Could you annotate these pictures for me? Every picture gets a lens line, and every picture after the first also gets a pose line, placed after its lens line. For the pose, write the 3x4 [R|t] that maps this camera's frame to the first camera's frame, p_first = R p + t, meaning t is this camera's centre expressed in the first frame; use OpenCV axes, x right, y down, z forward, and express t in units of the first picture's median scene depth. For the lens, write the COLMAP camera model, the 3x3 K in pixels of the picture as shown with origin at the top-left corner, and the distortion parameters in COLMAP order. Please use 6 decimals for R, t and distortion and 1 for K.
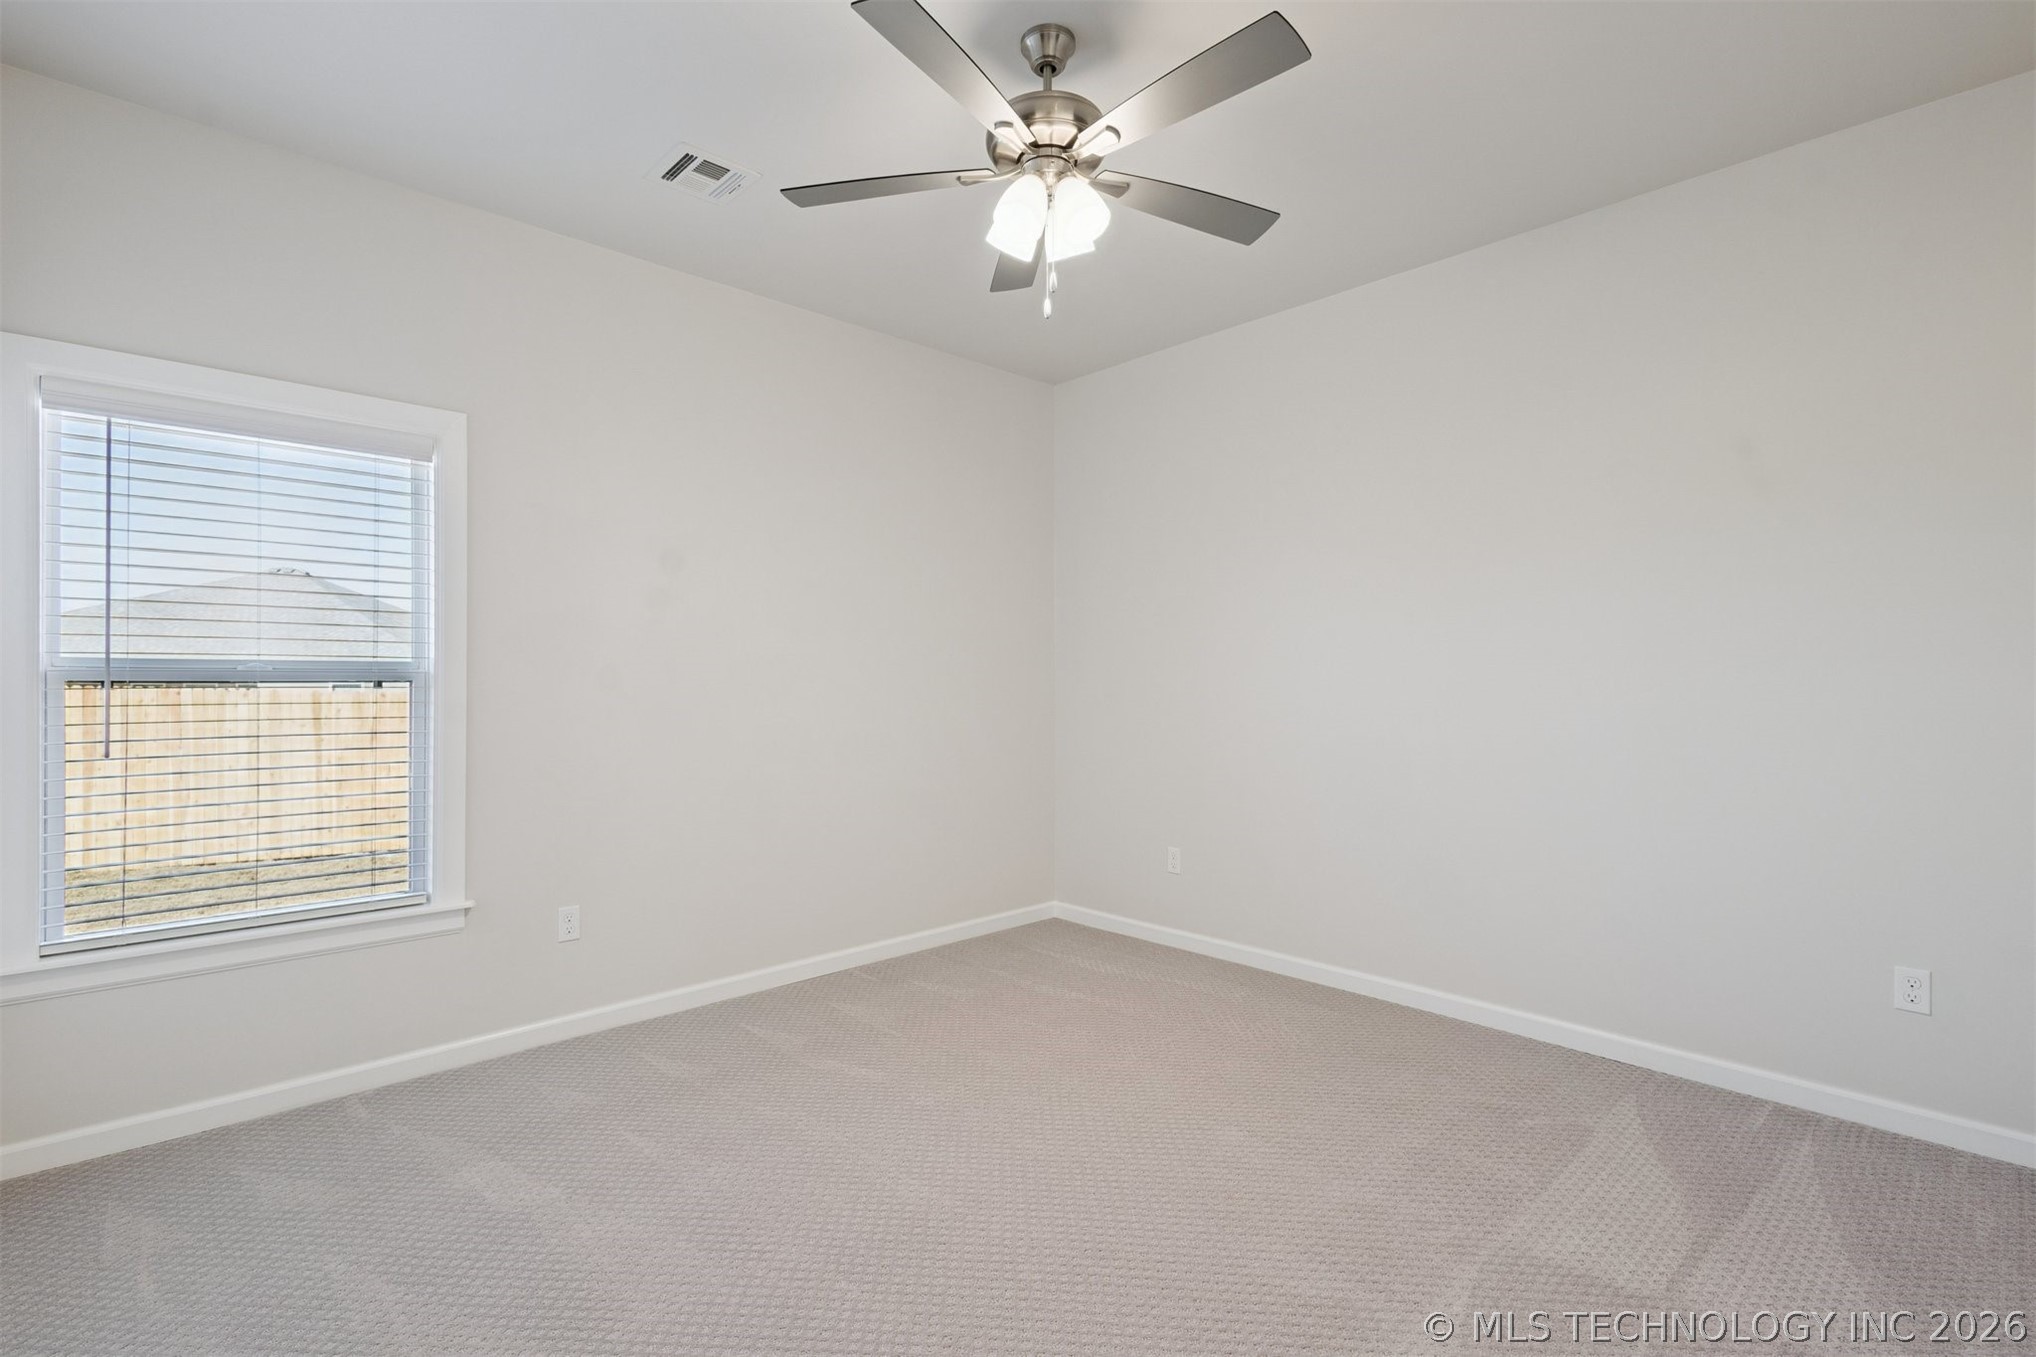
lens RADIAL K [[935.5, 0, 1010.4], [0, 935.5, 662.7], [0, 0, 1]] dist [0.006420, -0.002815]
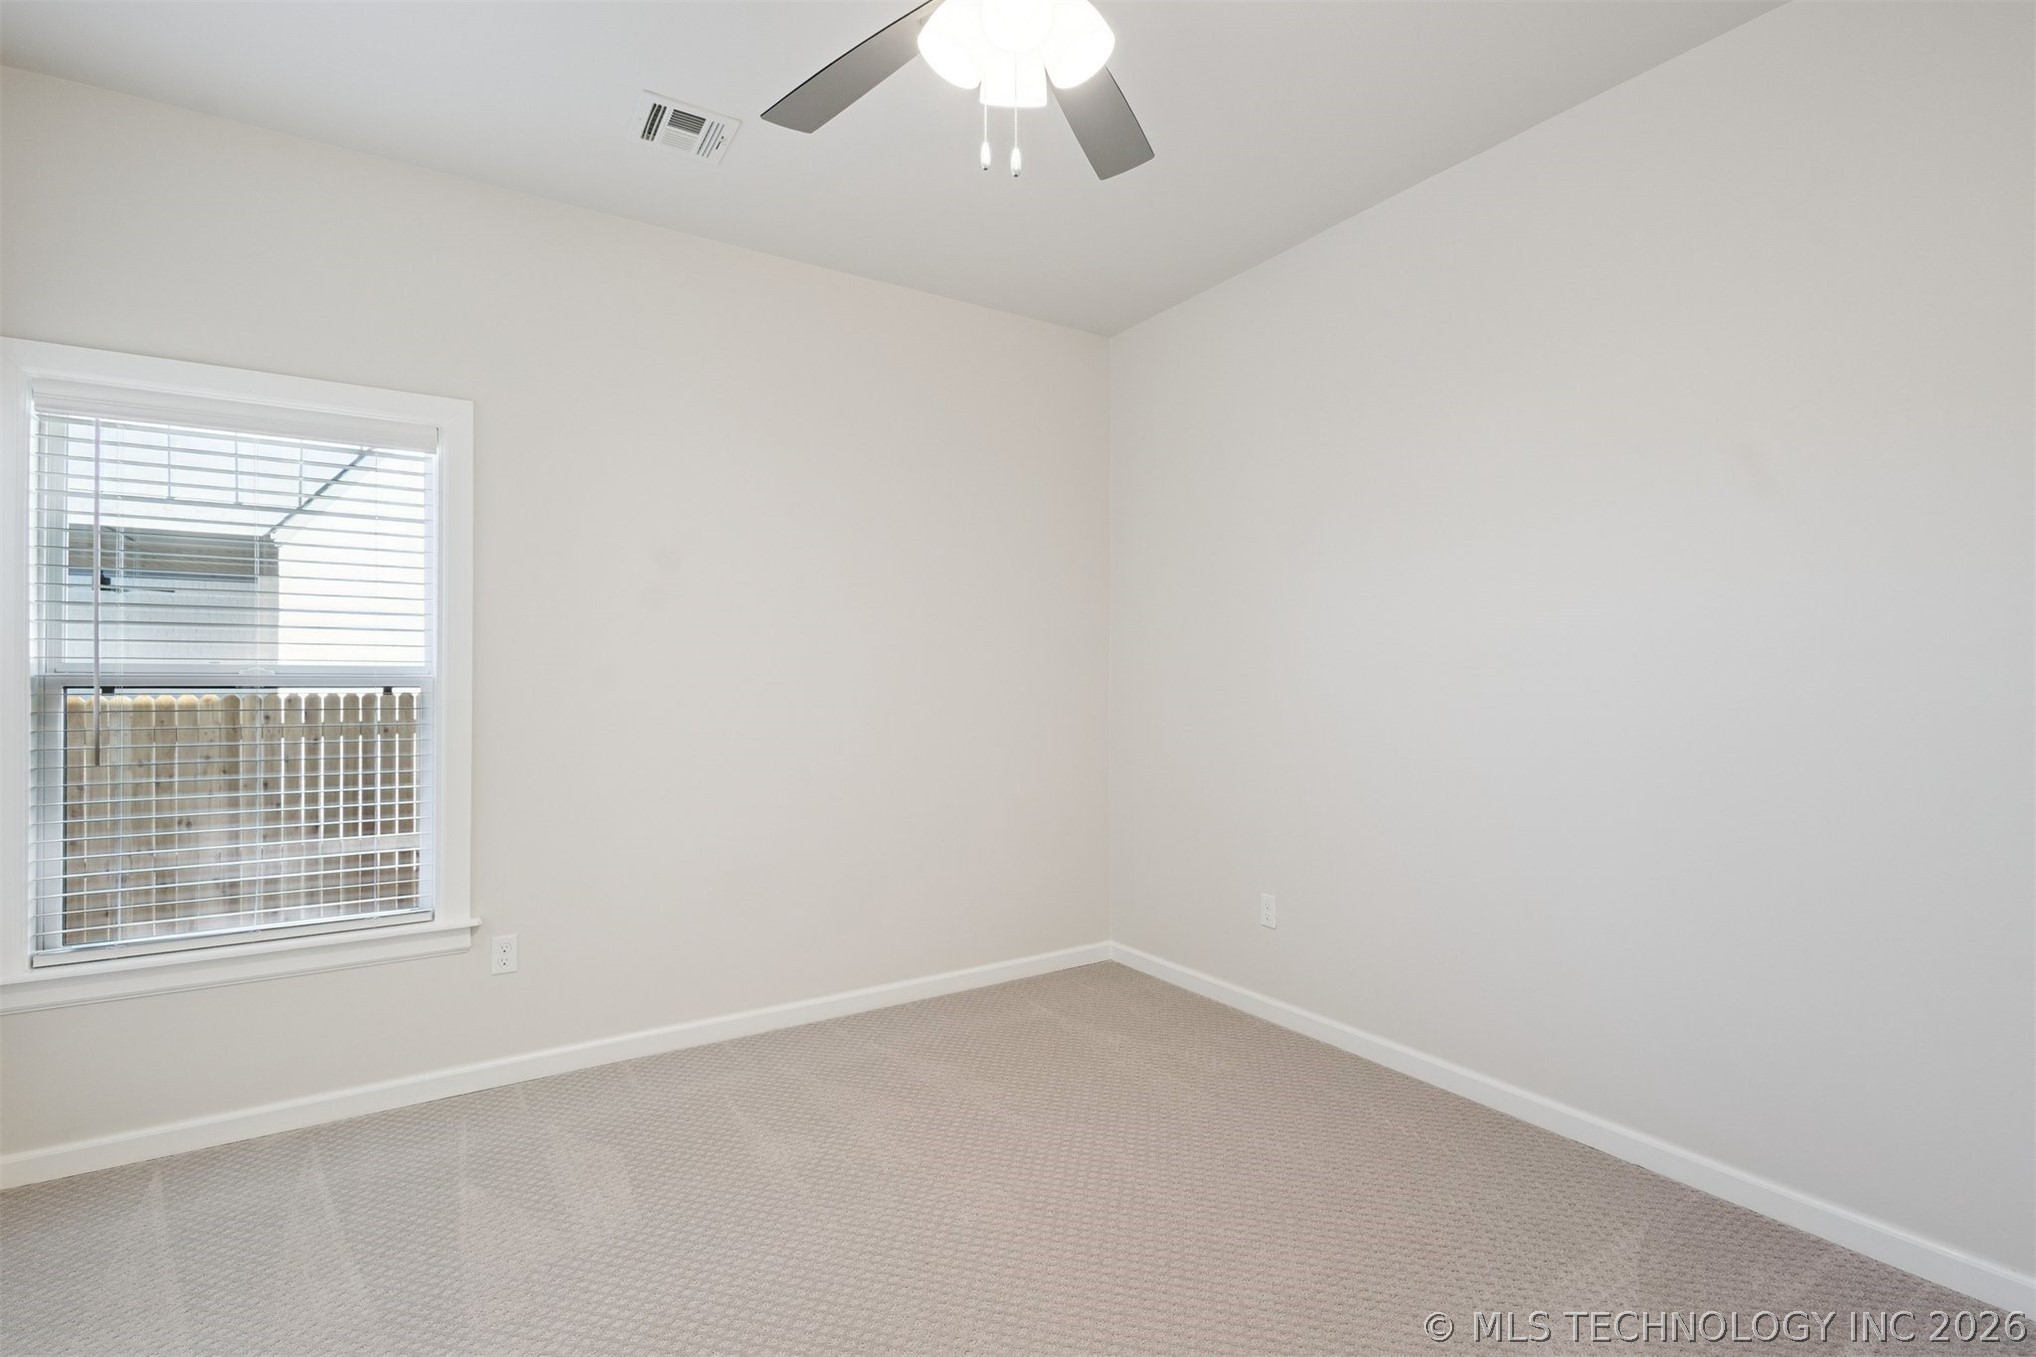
lens RADIAL K [[969.9, 0, 1033.7], [0, 969.9, 666.7], [0, 0, 1]] dist [-0.004287, 0.000360]
pose [[0.987106, -0.007216, -0.159903, 0.138556], [0.007730, 0.999967, 0.002588, 0.002641], [0.159879, -0.003791, 0.987129, 0.134101]]
